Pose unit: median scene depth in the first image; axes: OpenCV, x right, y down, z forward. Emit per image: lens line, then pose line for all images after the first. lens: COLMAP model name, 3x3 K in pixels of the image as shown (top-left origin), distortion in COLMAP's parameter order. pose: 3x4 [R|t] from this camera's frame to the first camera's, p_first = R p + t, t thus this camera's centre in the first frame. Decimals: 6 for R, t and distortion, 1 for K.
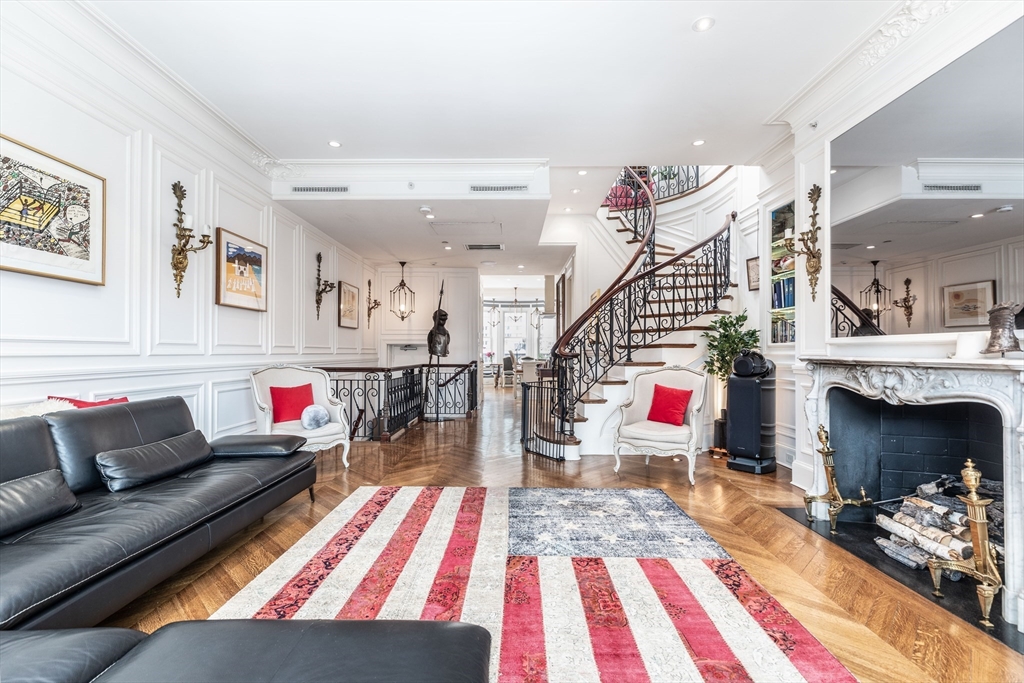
lens RADIAL K [[458.8, 0, 509.3], [0, 458.8, 345.6], [0, 0, 1]] dist [0.009361, 0.000473]
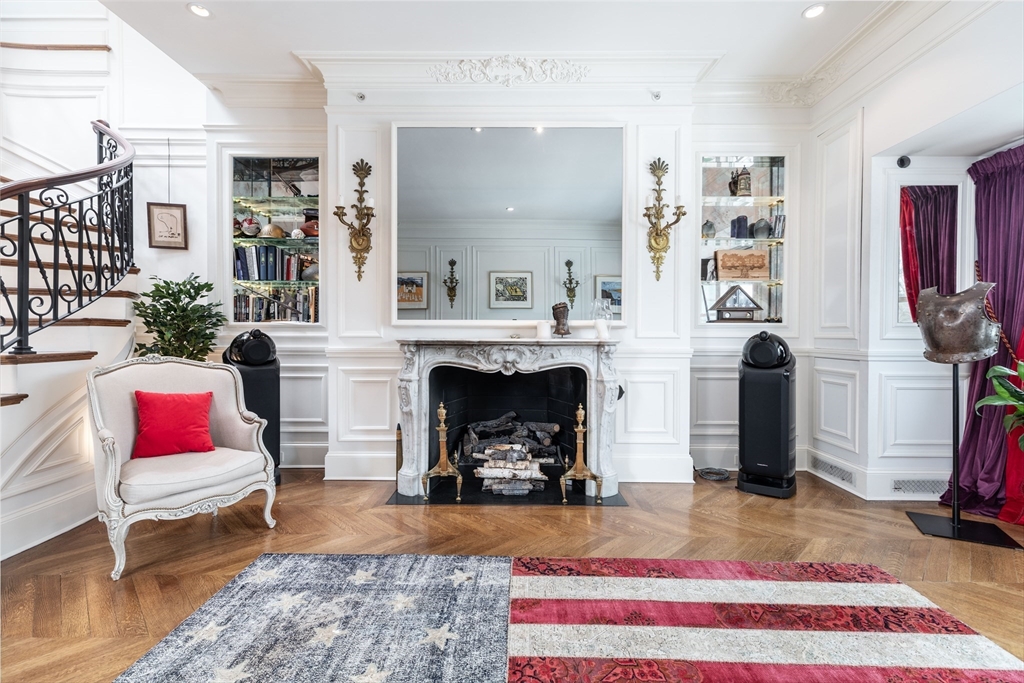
lens RADIAL K [[458.8, 0, 508.6], [0, 458.8, 335.6], [0, 0, 1]] dist [0.009361, 0.000473]
pose [[0.007805, -0.008621, 0.999932, -0.344319], [-0.015176, 0.999847, 0.008738, 0.006318], [-0.999854, -0.015243, 0.007673, 0.788641]]
